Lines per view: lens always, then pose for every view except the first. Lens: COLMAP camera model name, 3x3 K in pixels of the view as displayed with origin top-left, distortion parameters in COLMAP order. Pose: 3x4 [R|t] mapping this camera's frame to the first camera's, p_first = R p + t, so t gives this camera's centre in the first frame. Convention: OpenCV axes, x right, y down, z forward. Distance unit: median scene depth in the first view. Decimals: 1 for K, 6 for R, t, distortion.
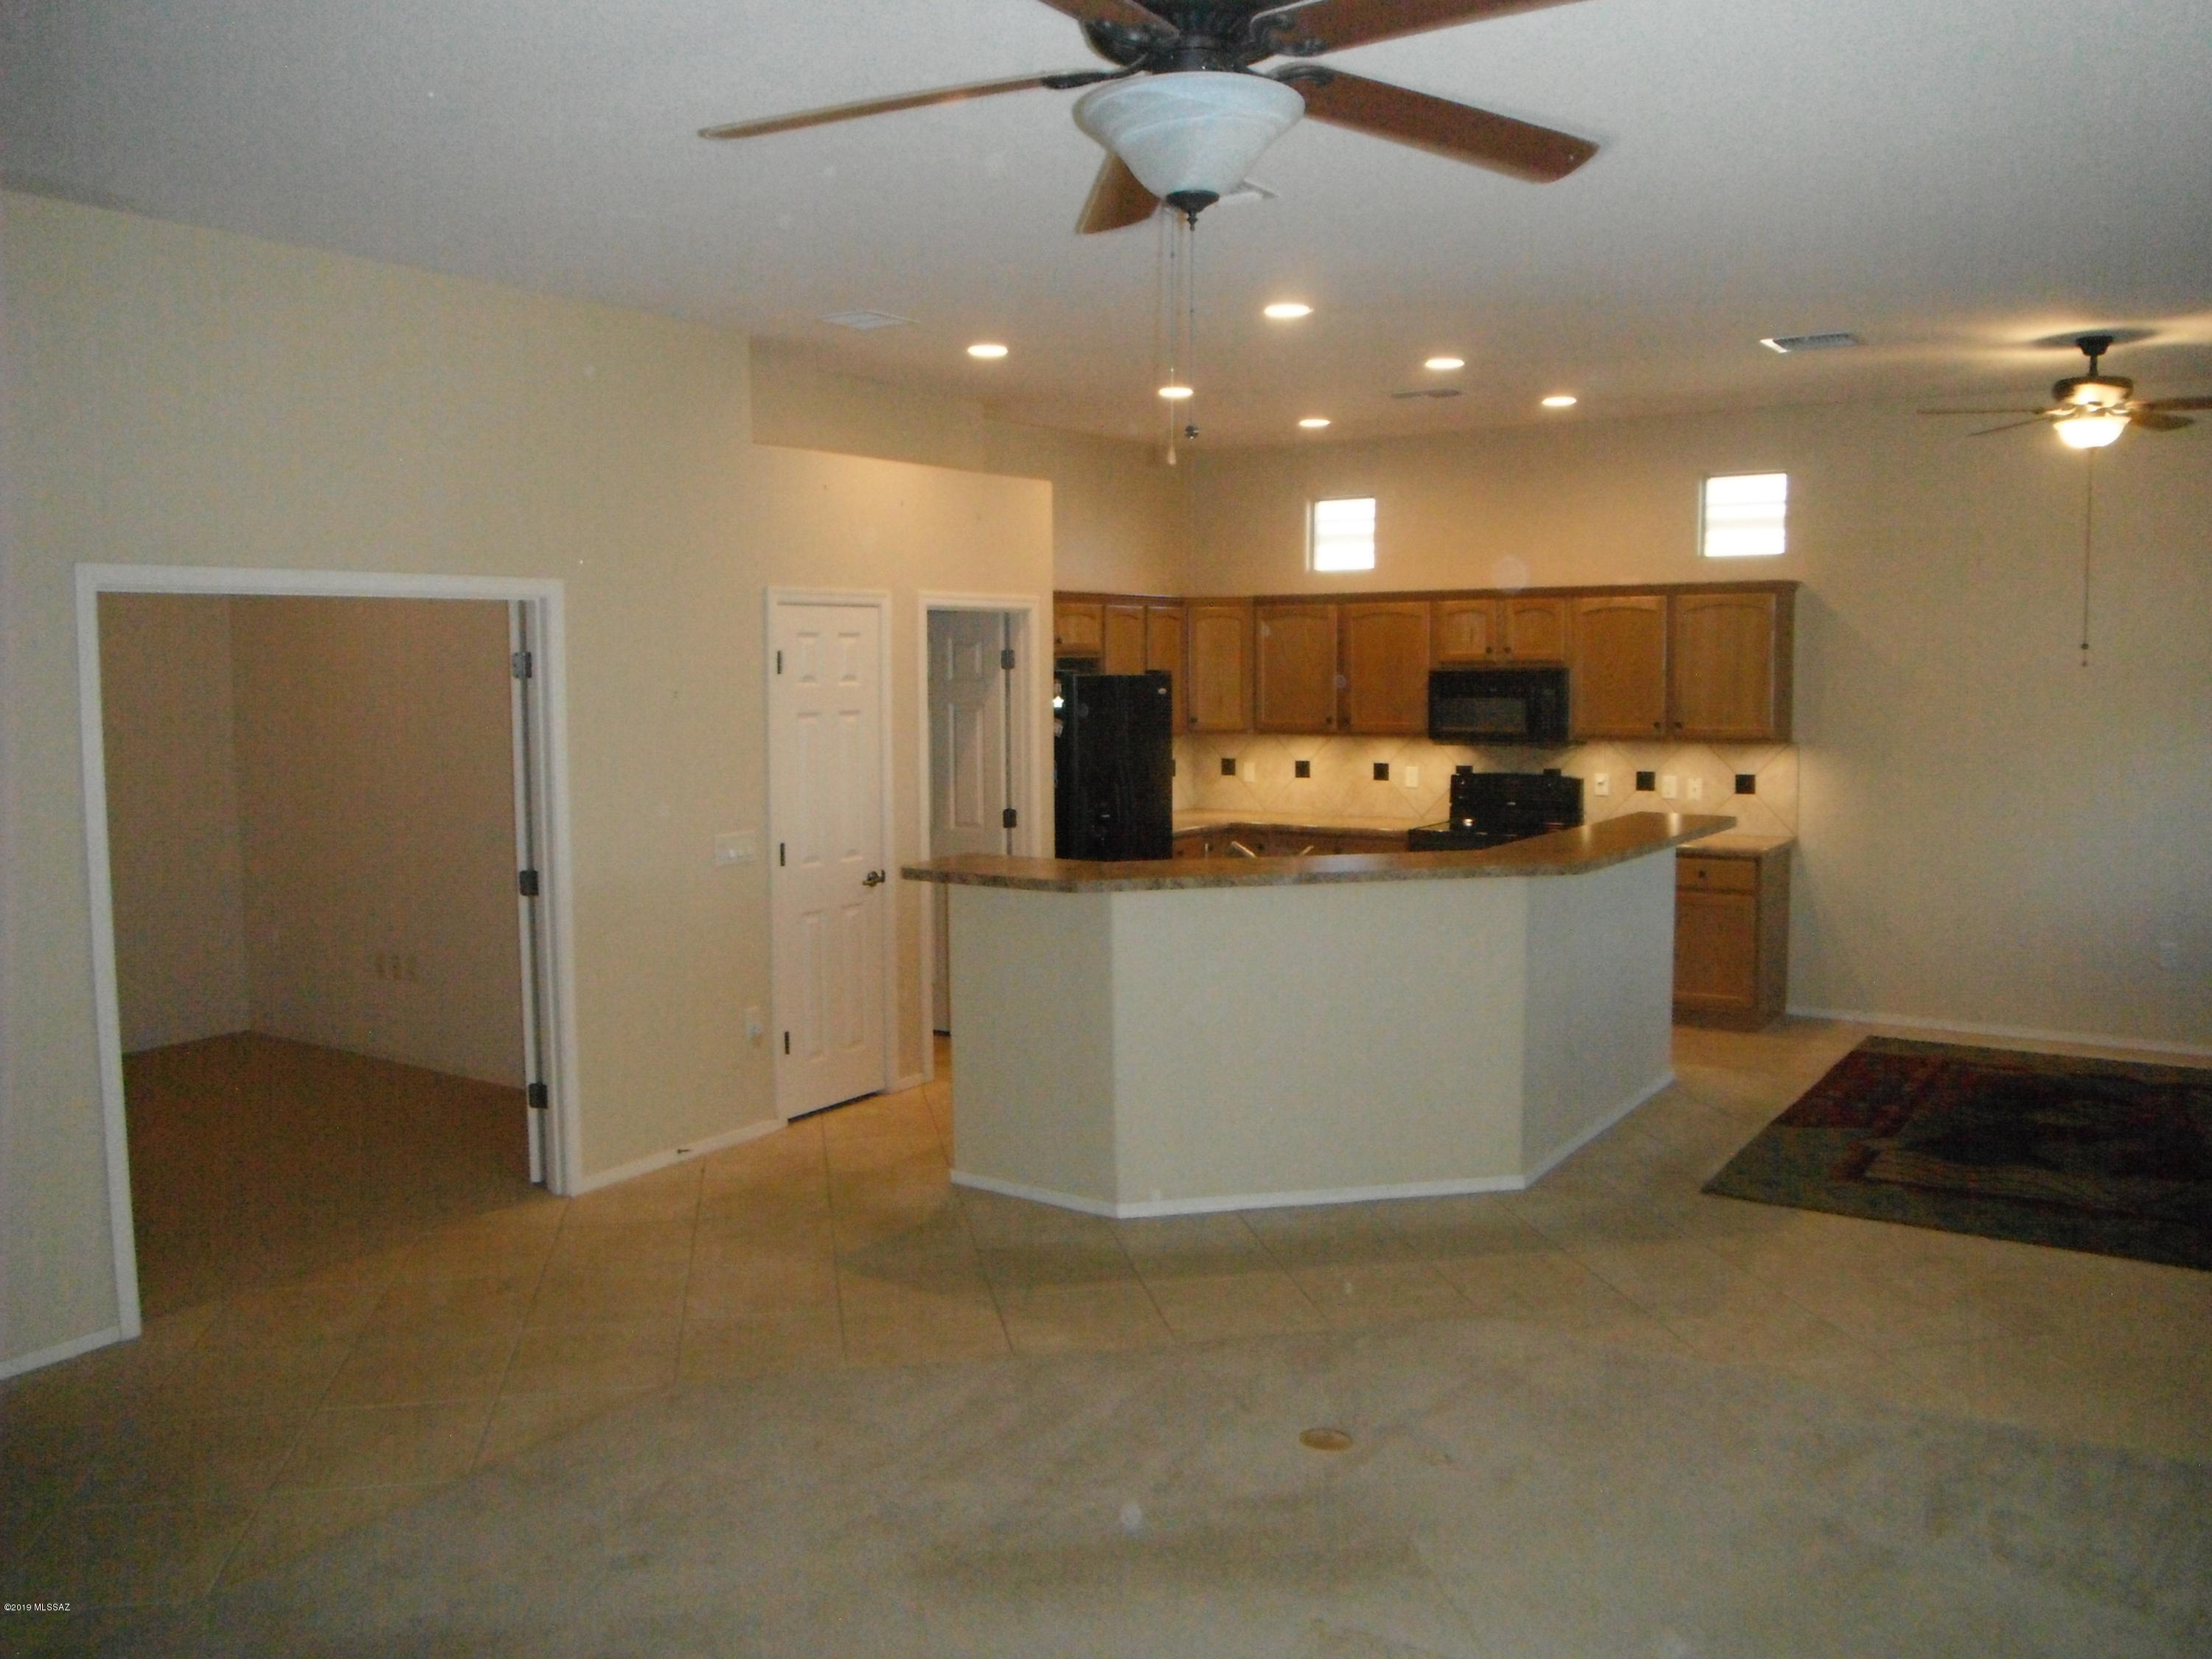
lens RADIAL K [[1746.4, 0, 1106.0], [0, 1746.4, 829.5], [0, 0, 1]] dist [-0.053906, -0.001302]
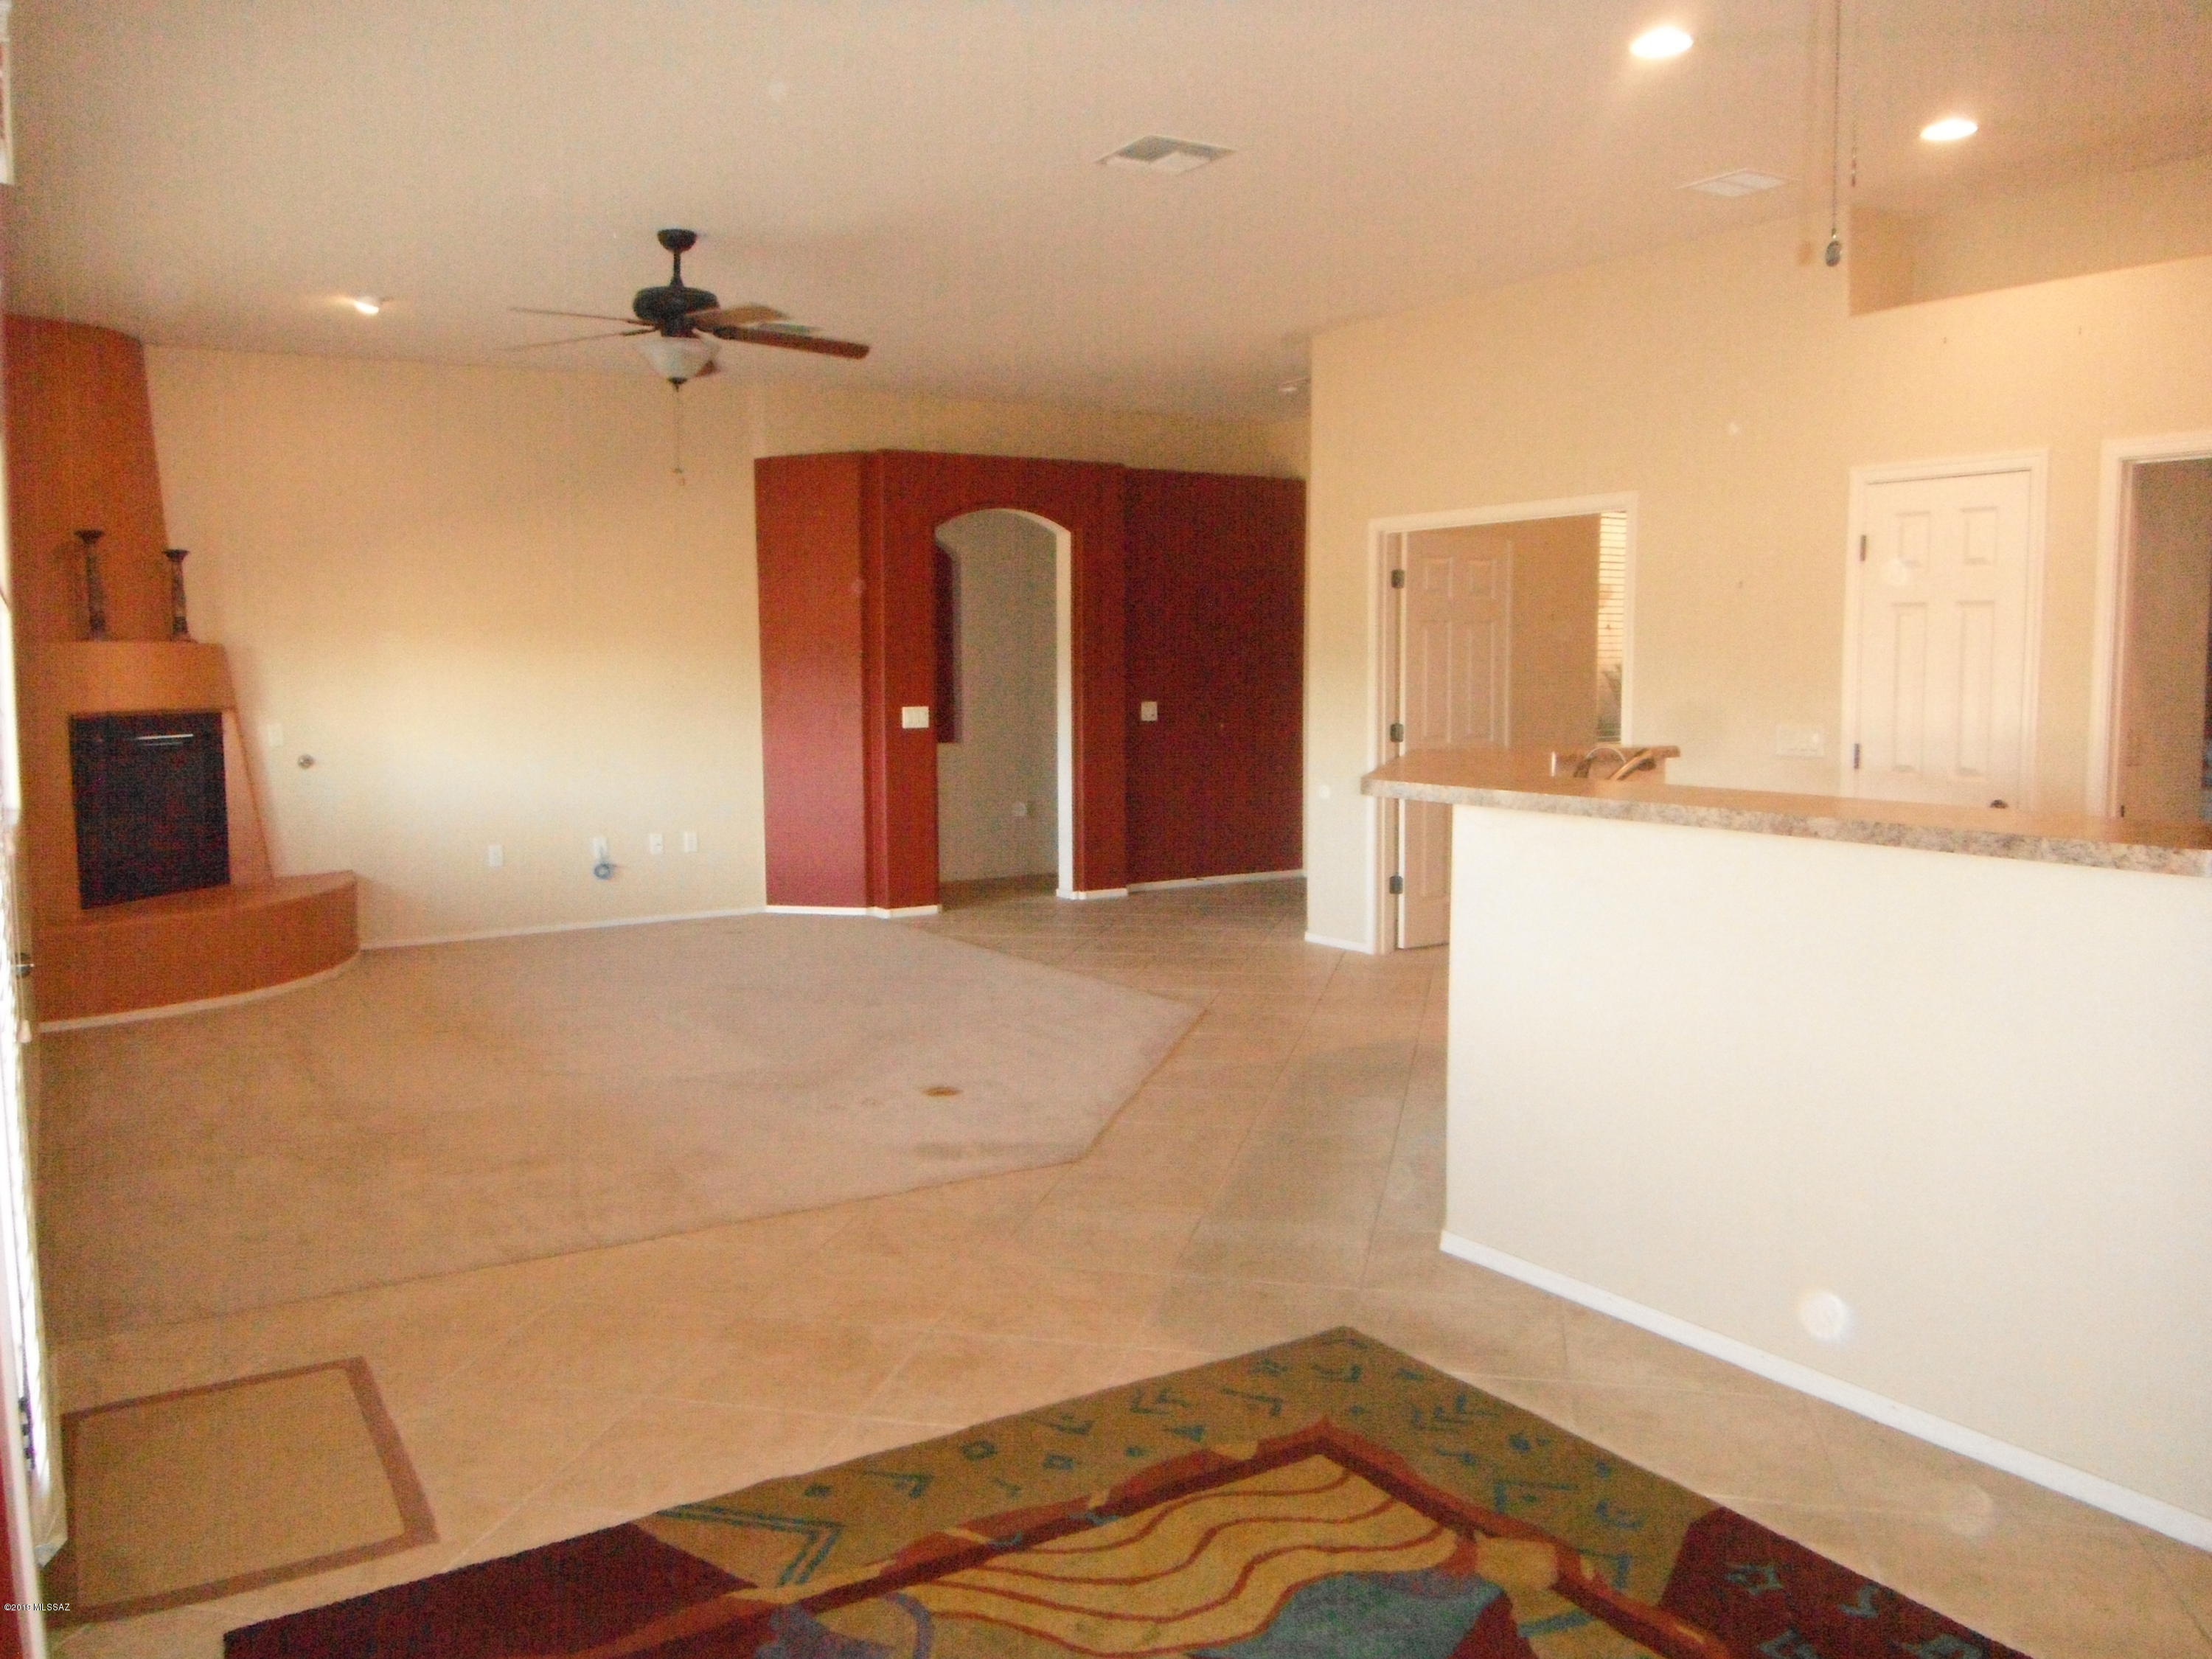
lens RADIAL K [[1797.7, 0, 1106.0], [0, 1797.7, 829.5], [0, 0, 1]] dist [0.003944, -0.000026]
pose [[-0.398604, 0.103402, -0.911275, 0.936085], [-0.074296, 0.986717, 0.144460, -0.061979], [0.914109, 0.125287, -0.385628, 1.114228]]
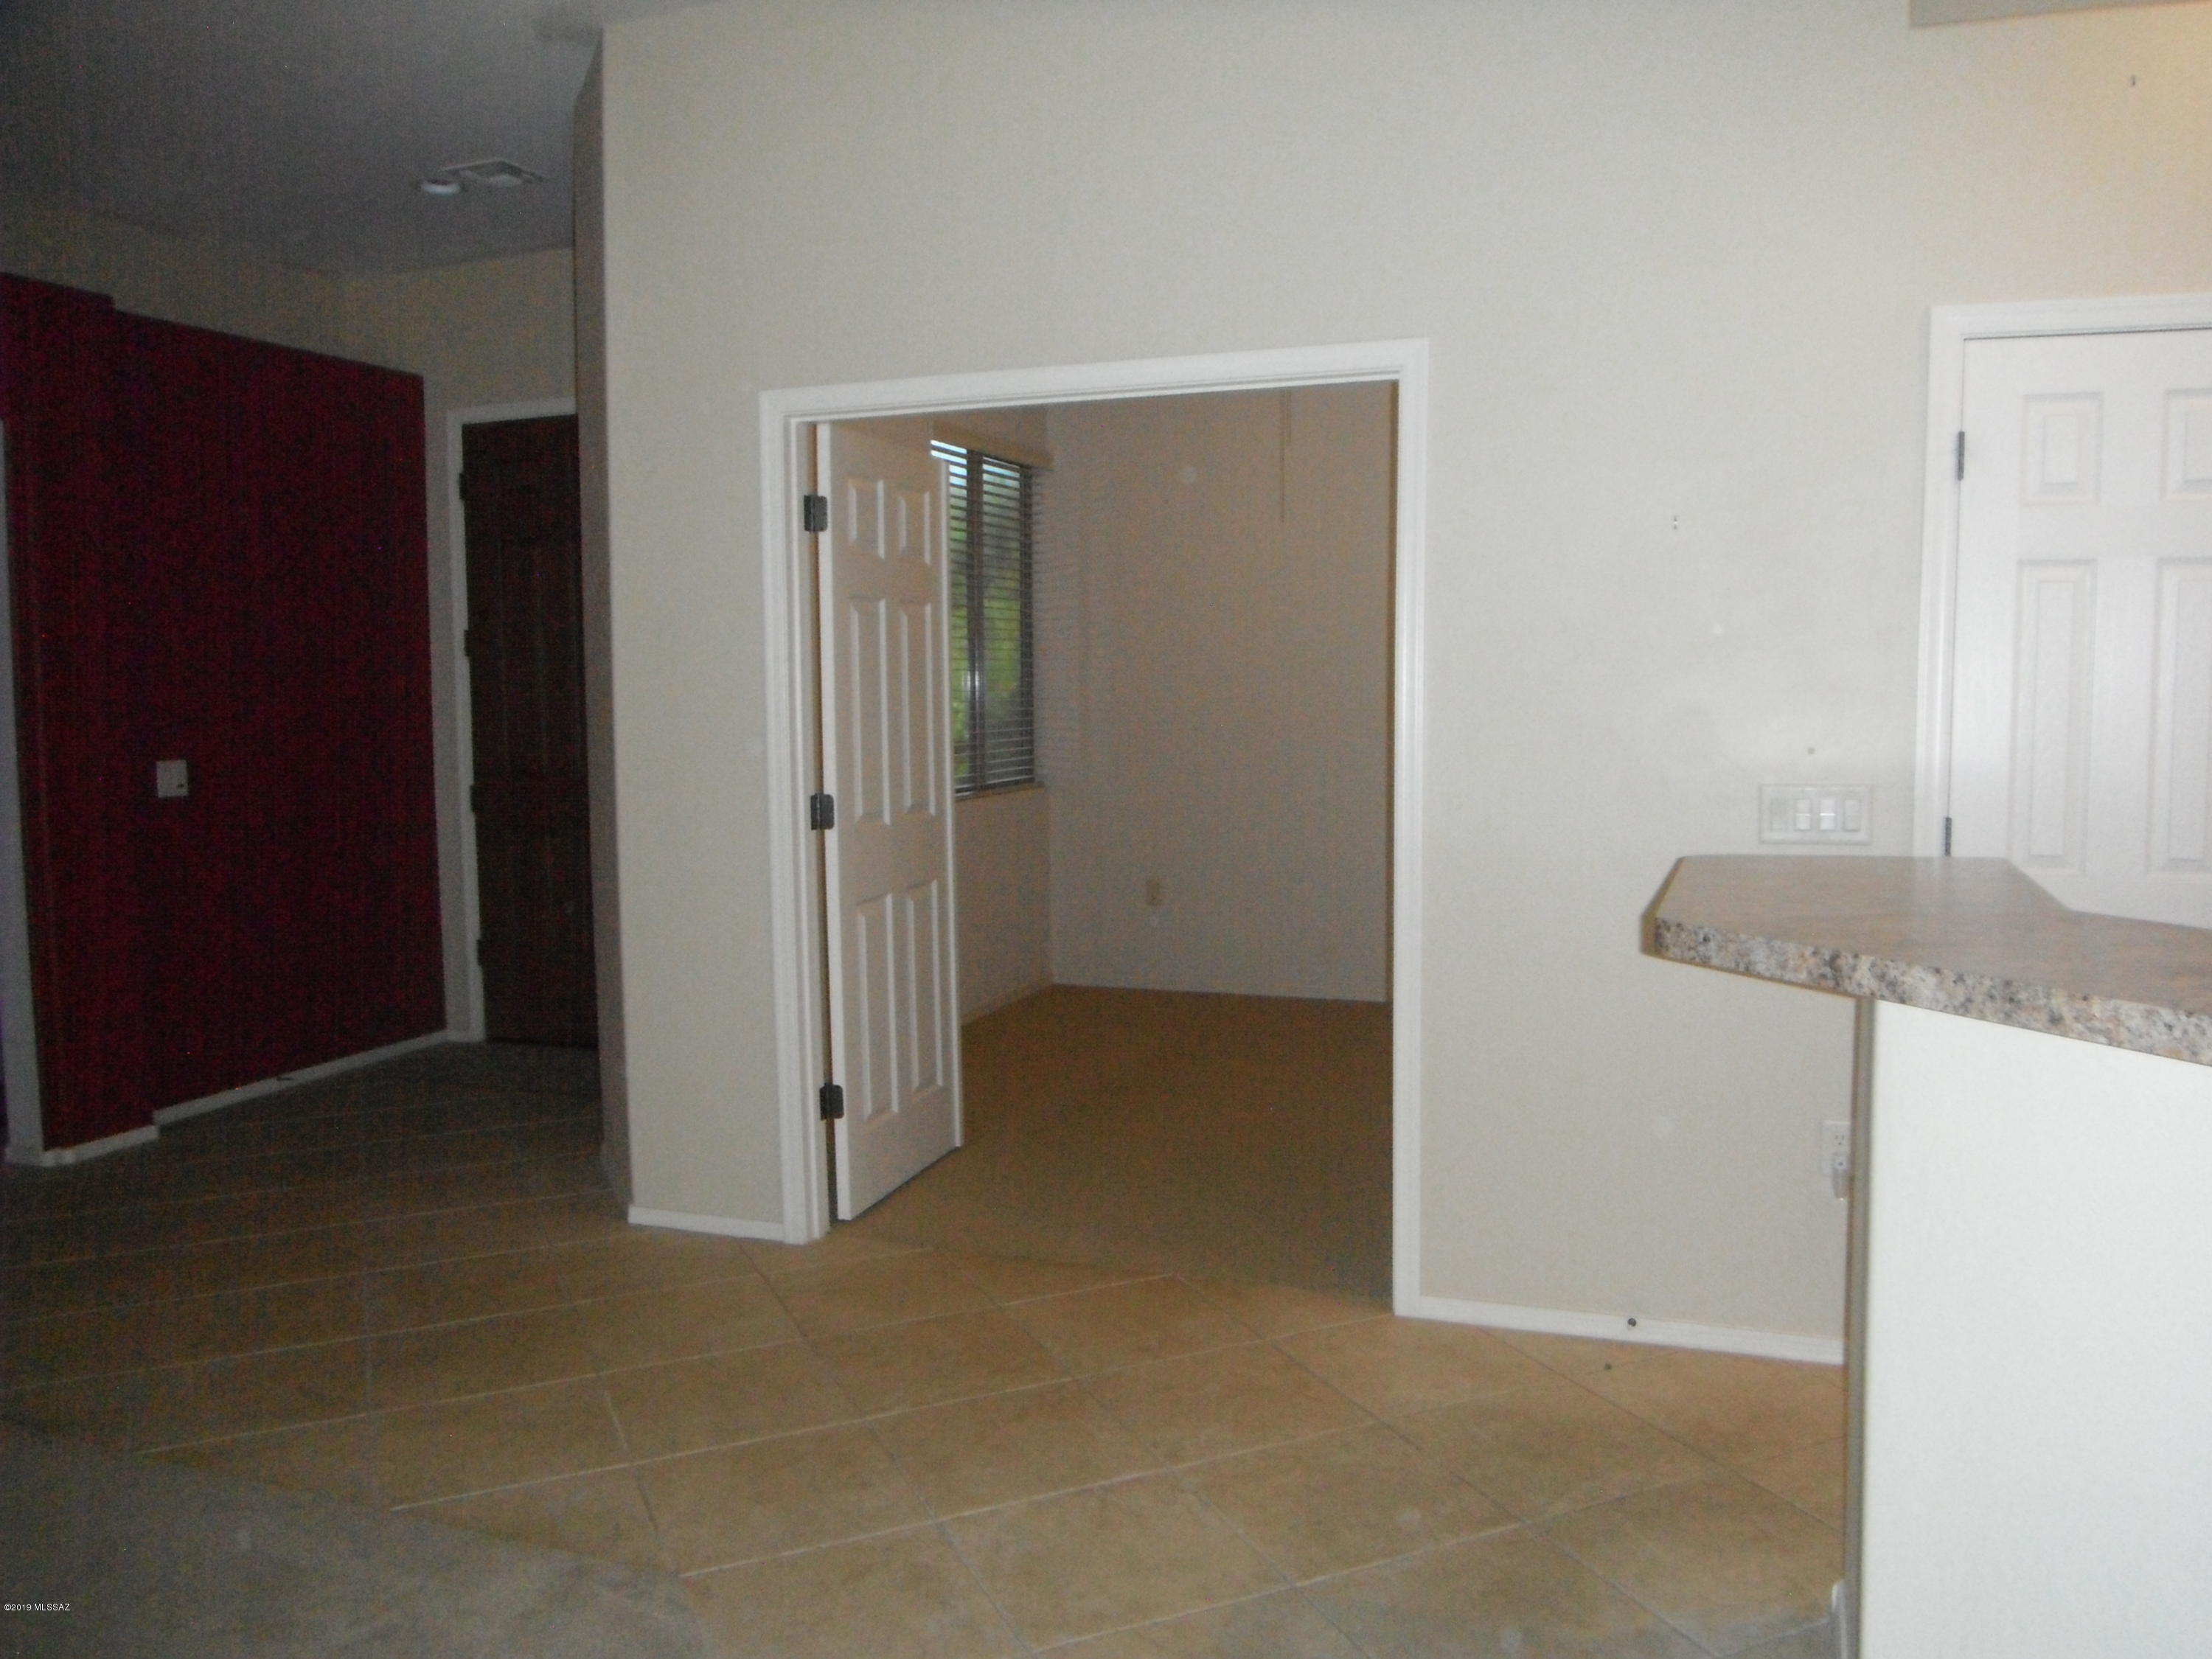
lens RADIAL K [[1746.4, 0, 1106.0], [0, 1746.4, 829.5], [0, 0, 1]] dist [-0.053906, -0.001302]
pose [[0.229322, 0.092536, -0.968942, 0.266351], [-0.085556, 0.993534, 0.074636, -0.005667], [0.969583, 0.065783, 0.235756, 0.713834]]
